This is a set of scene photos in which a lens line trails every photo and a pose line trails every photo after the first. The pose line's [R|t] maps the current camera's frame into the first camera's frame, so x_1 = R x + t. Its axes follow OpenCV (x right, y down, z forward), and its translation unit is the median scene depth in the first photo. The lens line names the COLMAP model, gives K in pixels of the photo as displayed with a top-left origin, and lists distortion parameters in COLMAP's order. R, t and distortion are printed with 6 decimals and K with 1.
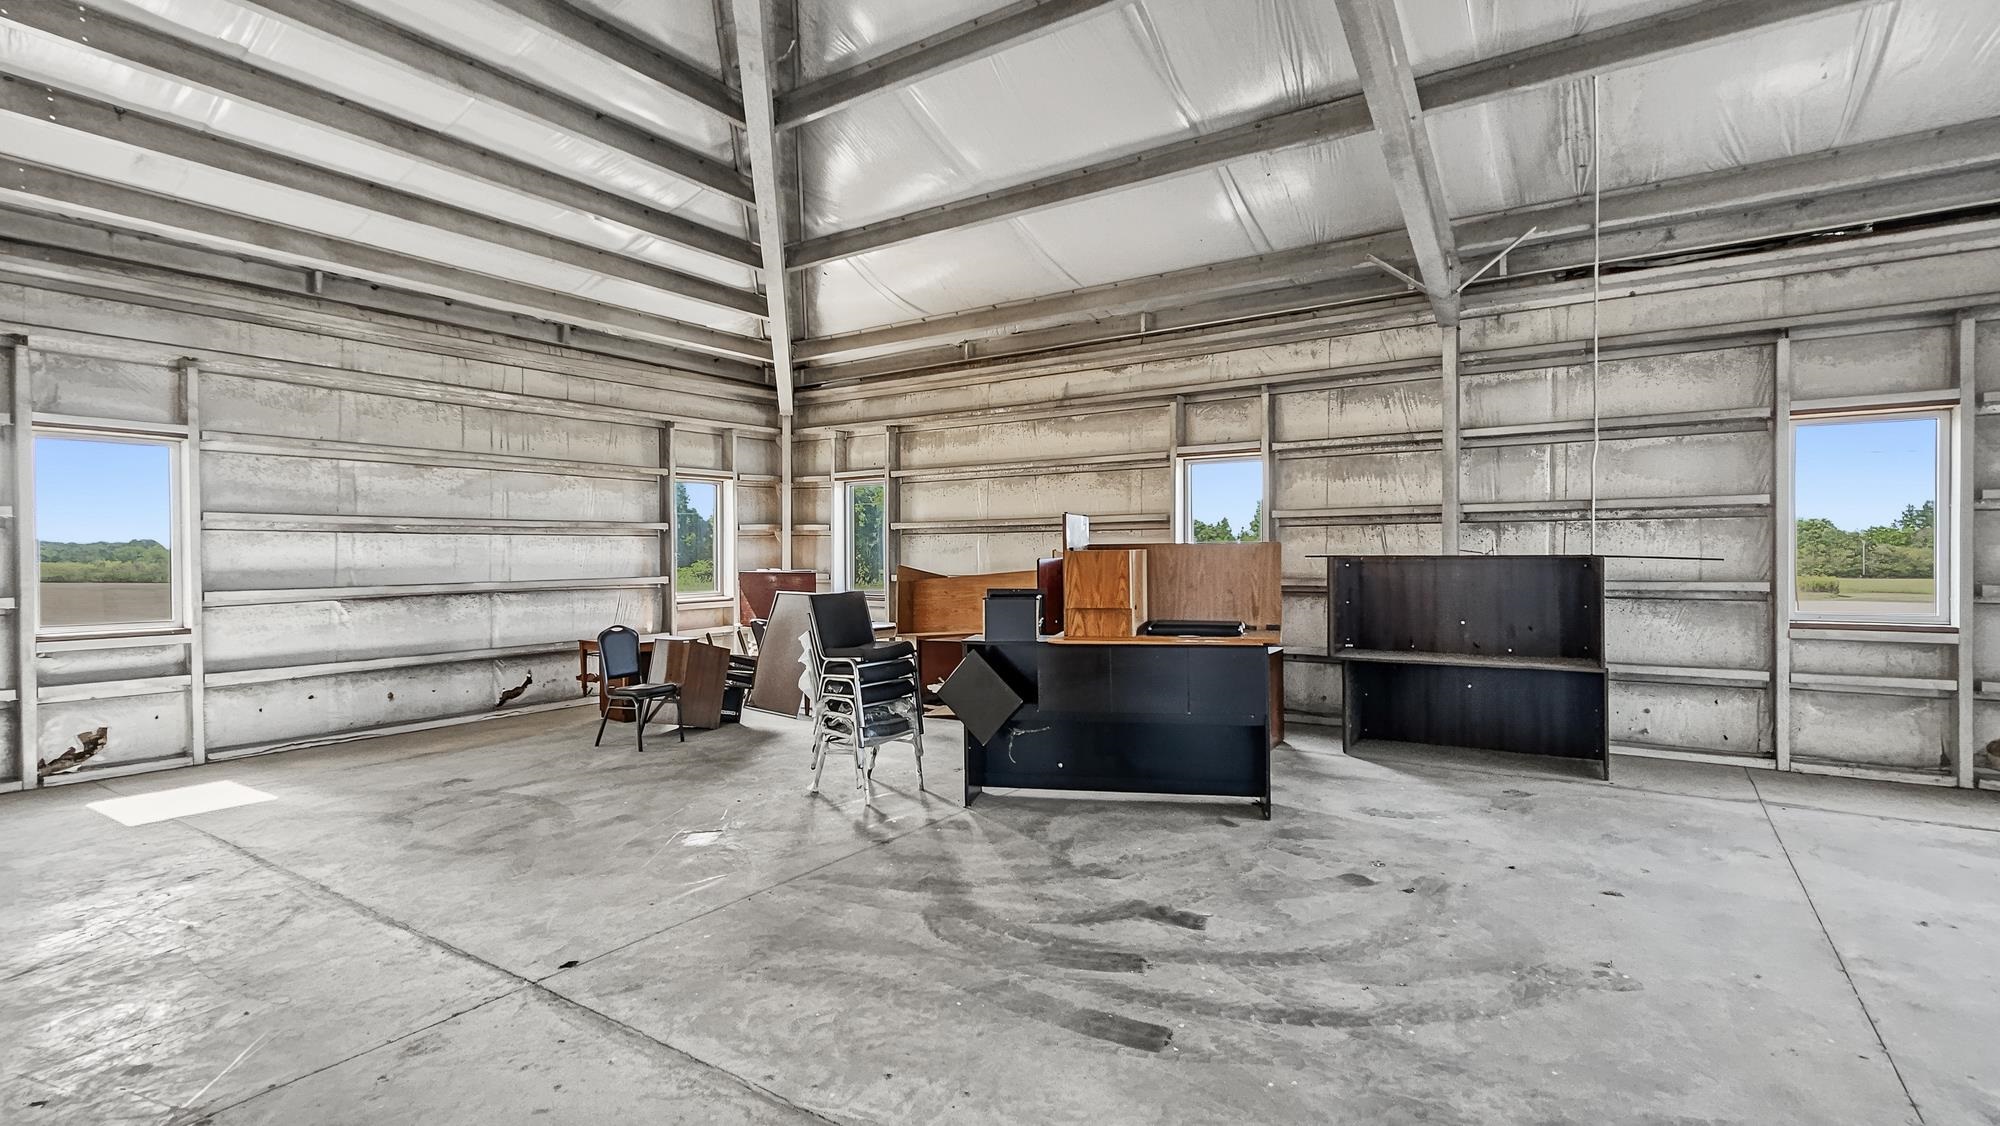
lens RADIAL K [[930.1, 0, 1000.0], [0, 930.1, 563.0], [0, 0, 1]] dist [0.000408, 0.000516]
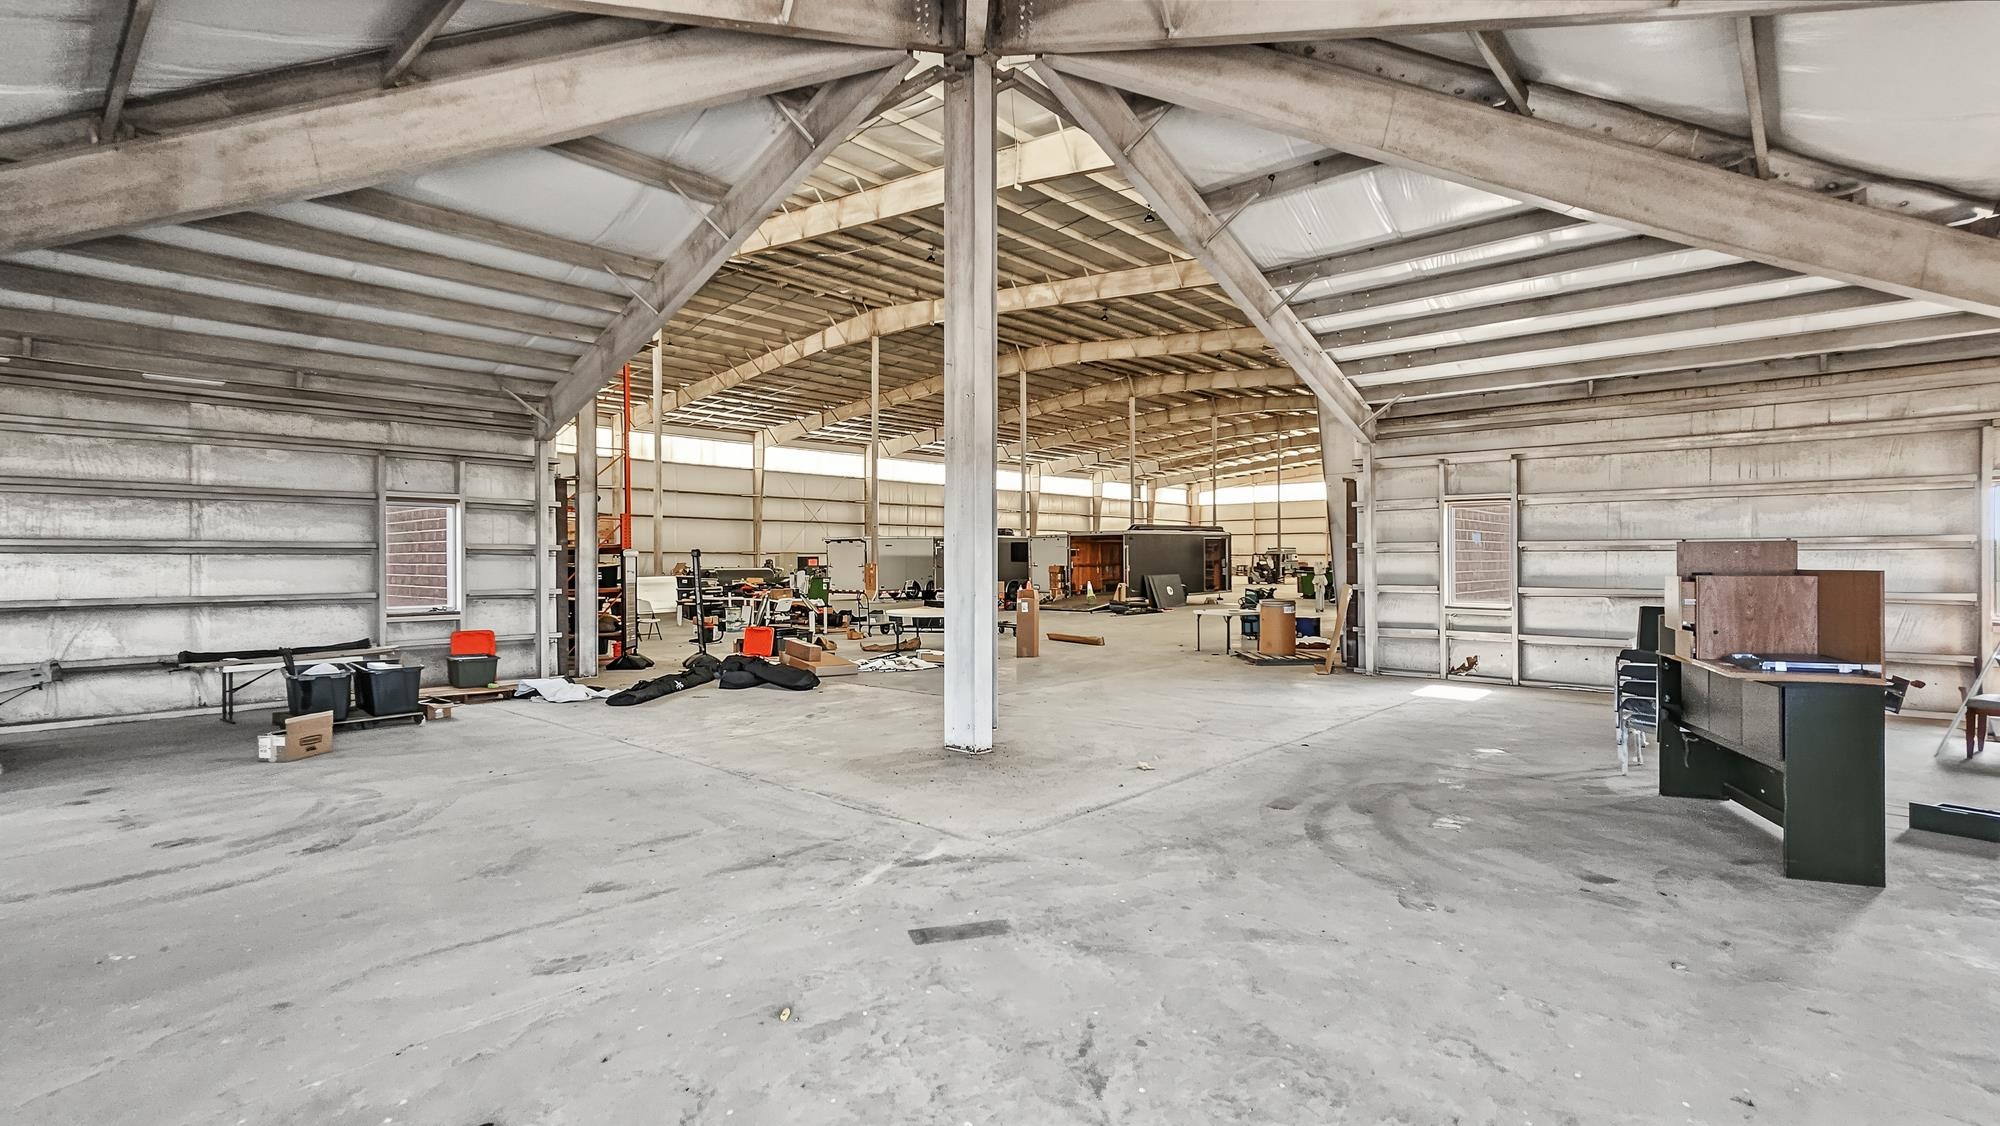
lens RADIAL K [[930.1, 0, 1000.0], [0, 930.1, 563.0], [0, 0, 1]] dist [0.000408, 0.000516]
pose [[-0.135282, 0.012554, -0.990728, 1.313653], [-0.006273, 0.999889, 0.013527, -0.041645], [0.990787, 0.008044, -0.135189, 0.360651]]
